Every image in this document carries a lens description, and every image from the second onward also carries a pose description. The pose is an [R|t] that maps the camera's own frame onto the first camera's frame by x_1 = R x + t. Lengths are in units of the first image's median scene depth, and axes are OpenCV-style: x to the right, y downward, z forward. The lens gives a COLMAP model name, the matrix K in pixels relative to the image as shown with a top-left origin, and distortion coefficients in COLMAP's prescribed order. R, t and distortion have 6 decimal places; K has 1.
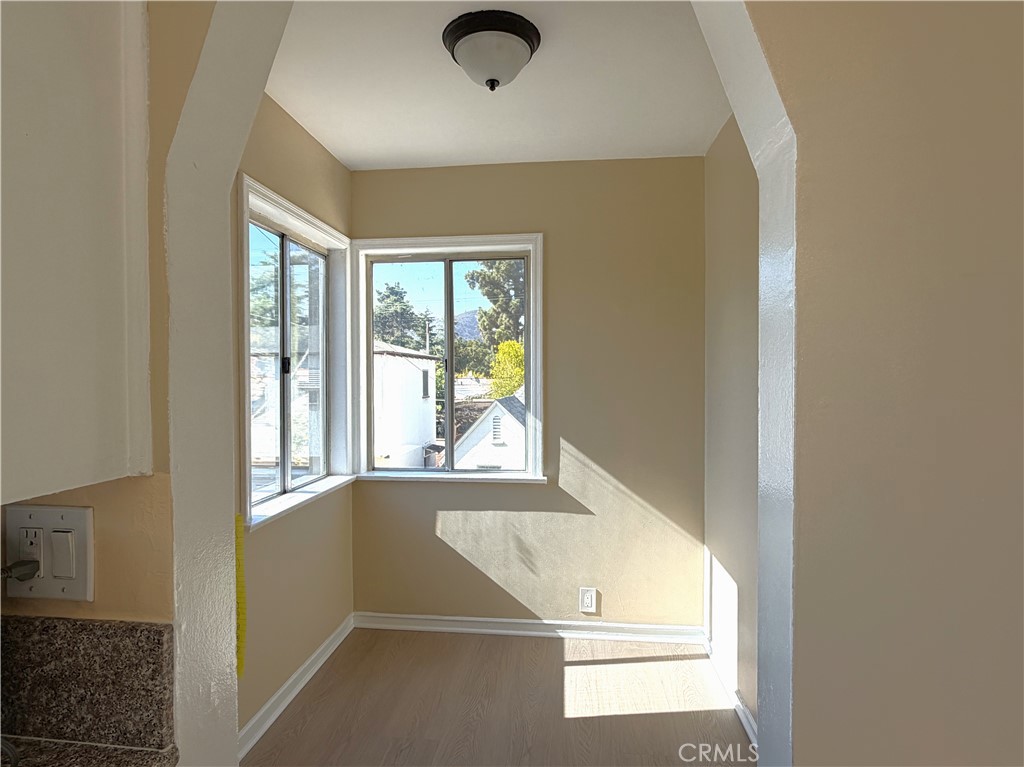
lens RADIAL K [[579.1, 0, 513.8], [0, 579.1, 385.2], [0, 0, 1]] dist [-0.006449, -0.002668]
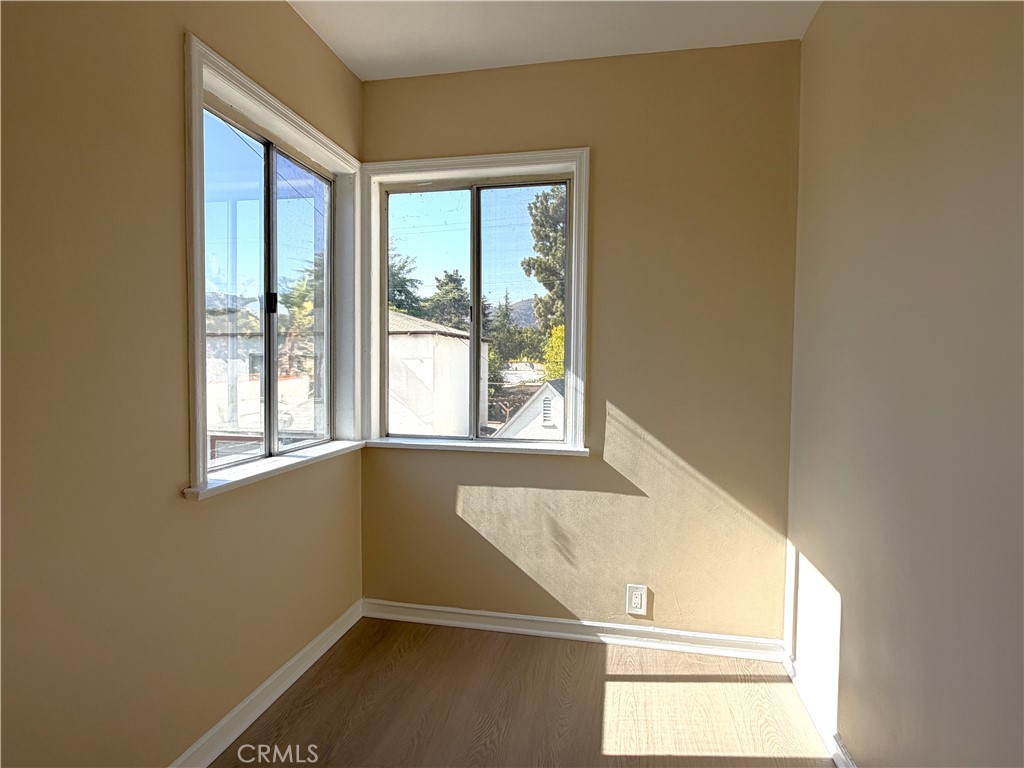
lens RADIAL K [[579.1, 0, 513.8], [0, 579.1, 385.7], [0, 0, 1]] dist [-0.006449, -0.002668]
pose [[0.995689, 0.016999, -0.091185, 0.023893], [-0.014465, 0.999493, 0.028376, 0.047644], [0.091621, -0.026934, 0.995430, 0.175395]]
